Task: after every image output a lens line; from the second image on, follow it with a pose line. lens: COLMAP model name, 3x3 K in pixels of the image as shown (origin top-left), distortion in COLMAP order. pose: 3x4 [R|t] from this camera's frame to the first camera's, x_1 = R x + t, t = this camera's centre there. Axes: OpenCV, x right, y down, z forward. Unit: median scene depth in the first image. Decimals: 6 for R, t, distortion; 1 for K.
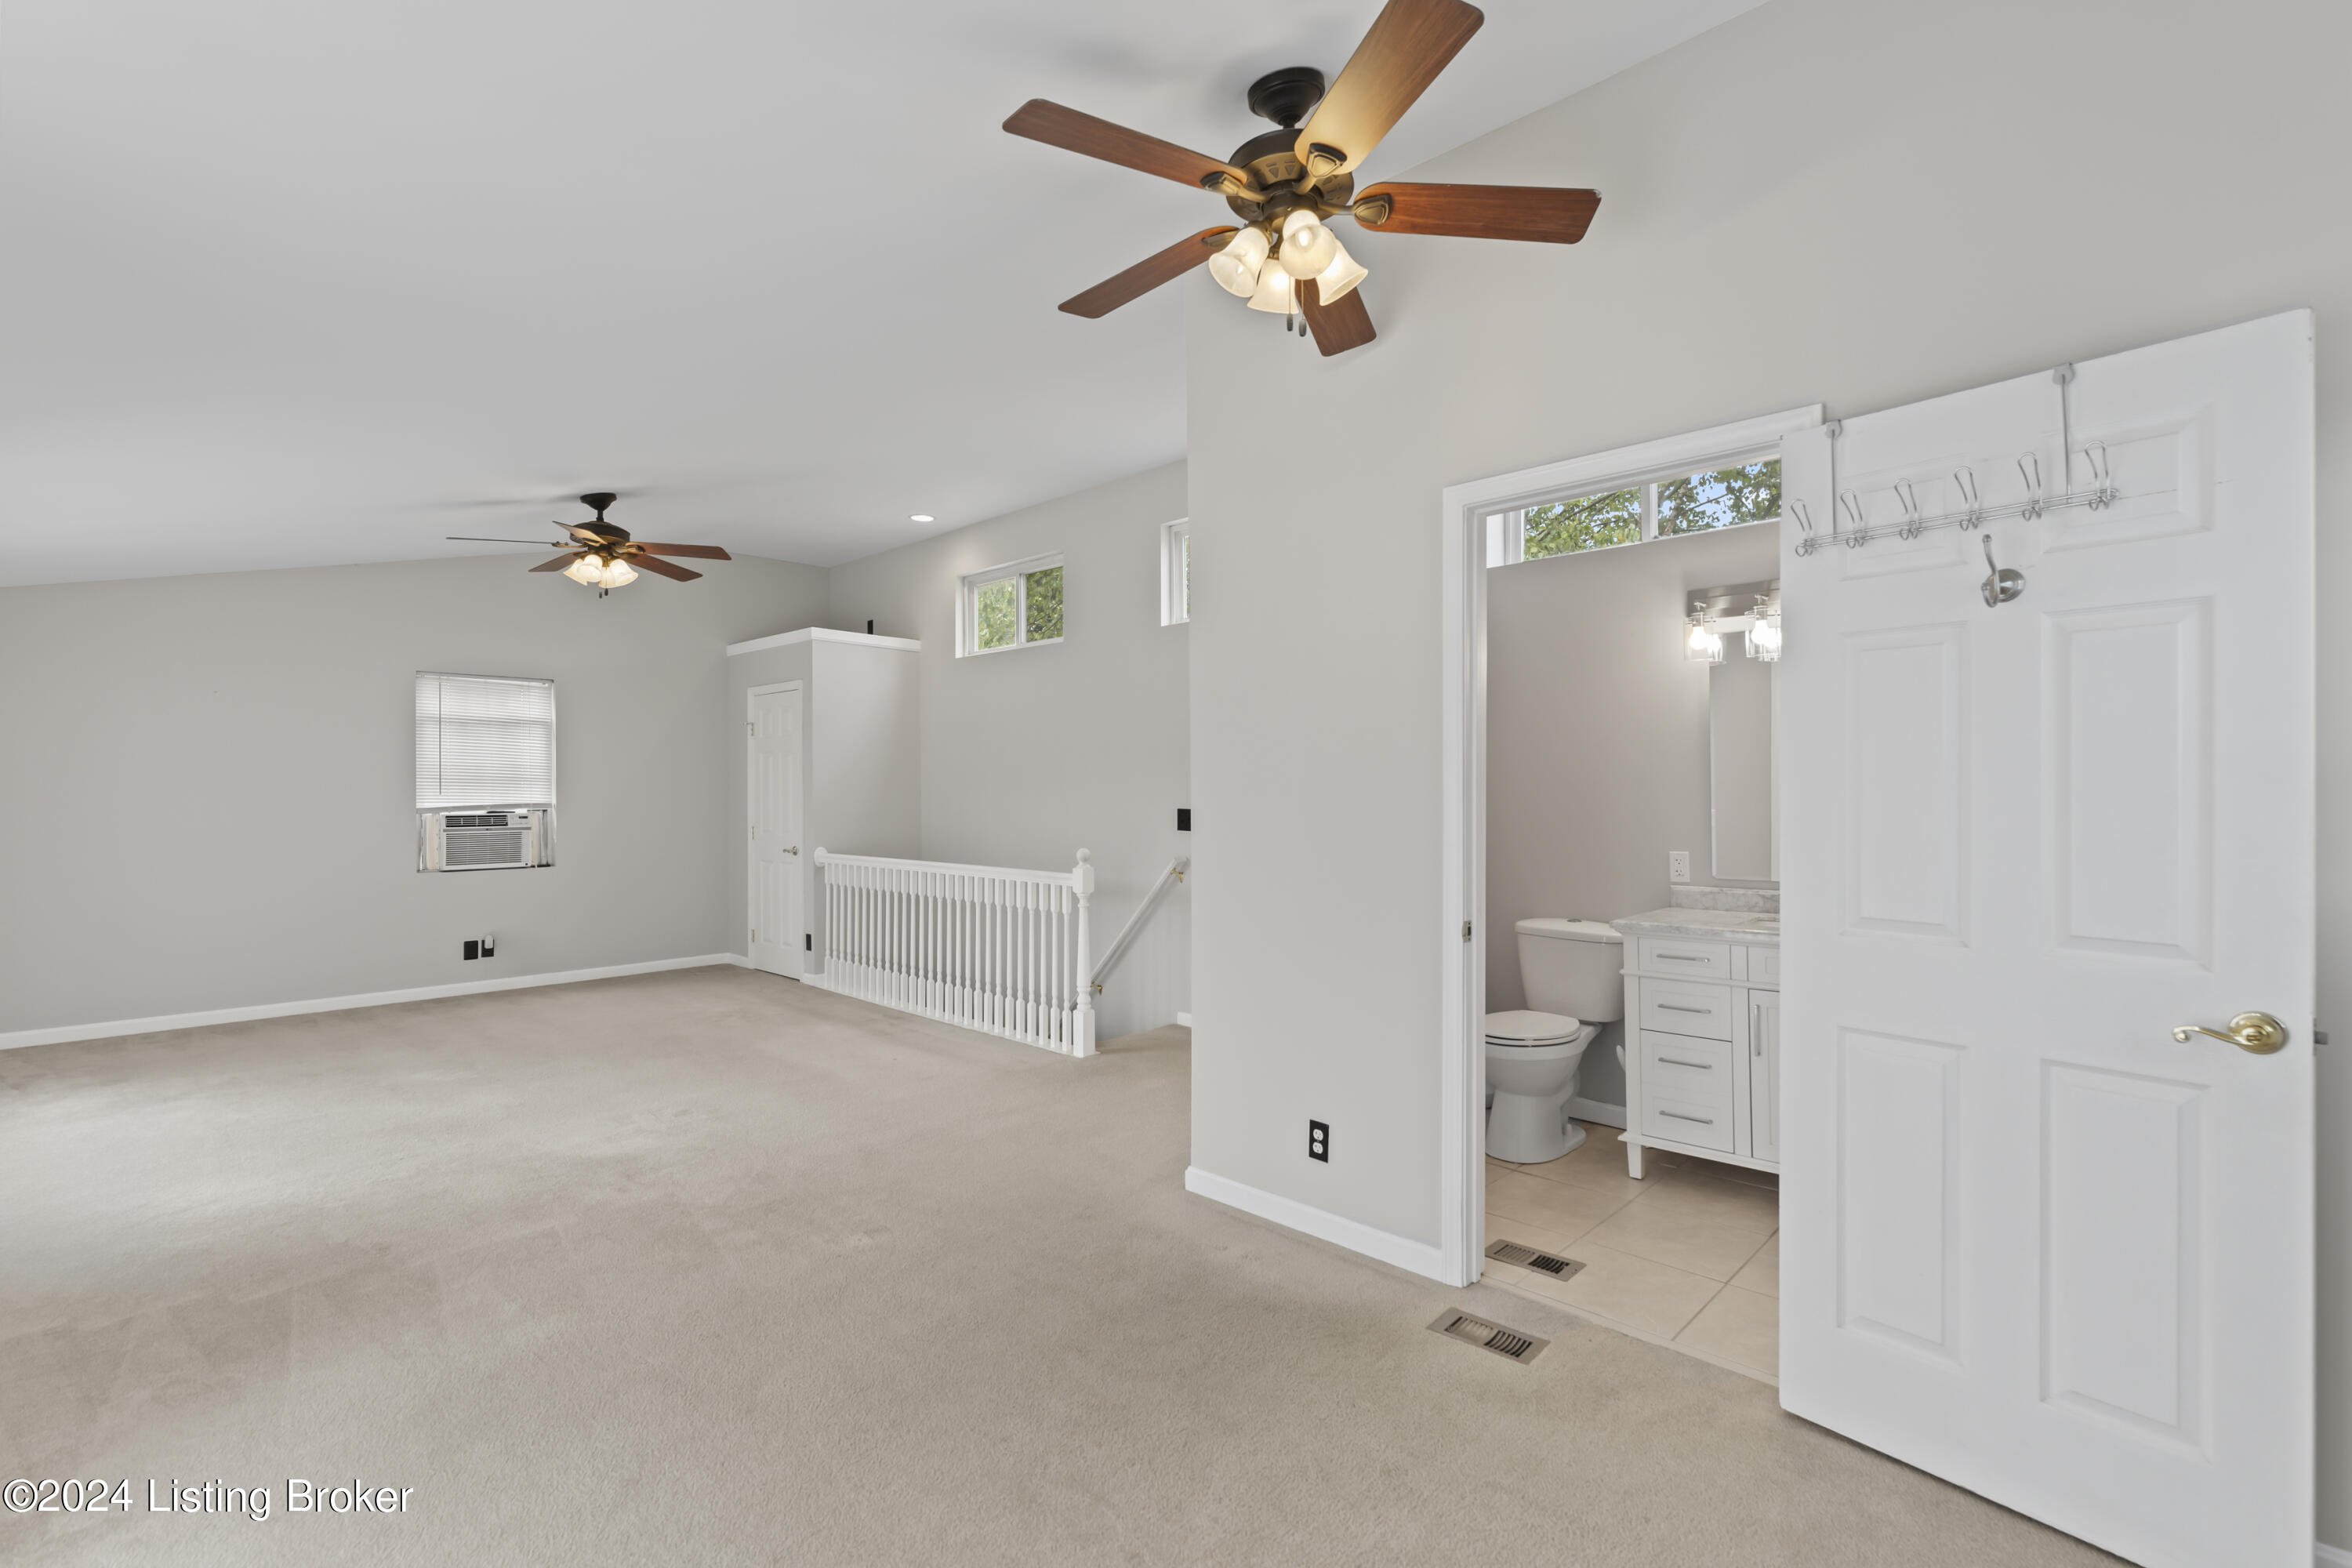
lens RADIAL K [[1050.1, 0, 1175.1], [0, 1050.1, 785.4], [0, 0, 1]] dist [-0.001803, -0.000068]
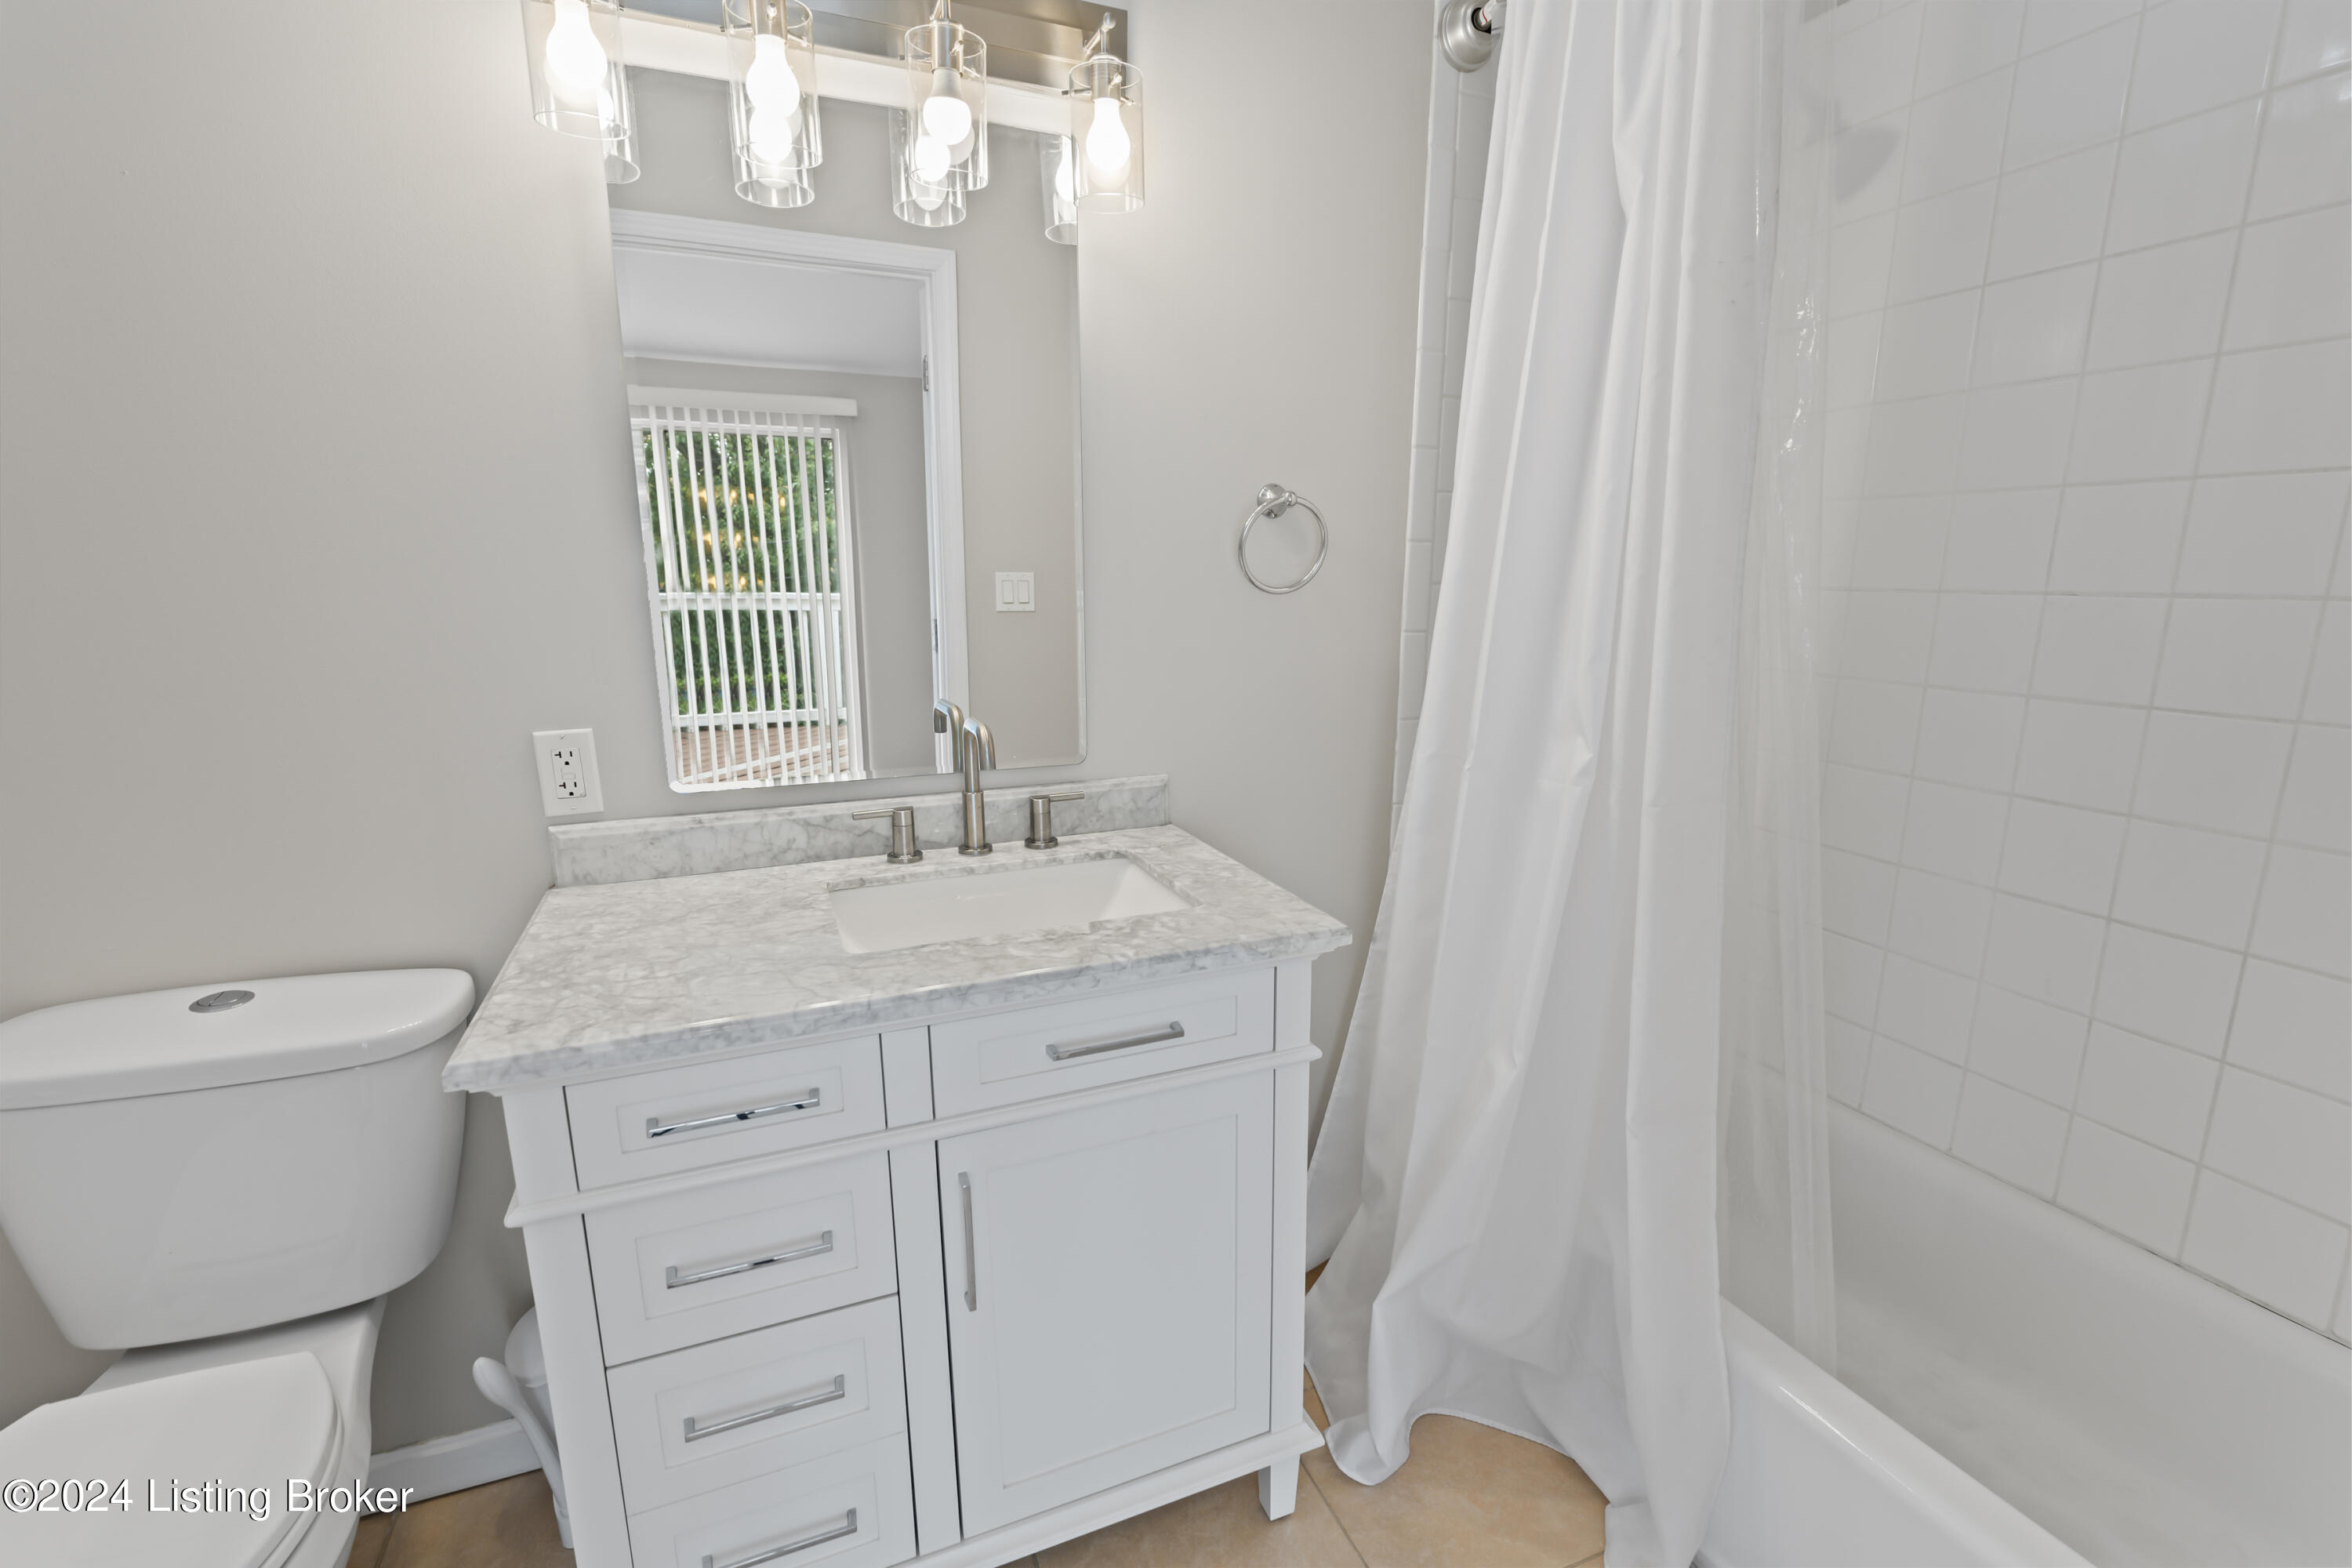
lens RADIAL K [[1050.1, 0, 1180.2], [0, 1050.1, 795.9], [0, 0, 1]] dist [-0.001803, -0.000068]
pose [[0.389581, -0.183121, 0.902604, 0.248350], [-0.010621, 0.979075, 0.203220, 0.013107], [-0.920931, -0.088757, 0.379484, 0.691260]]
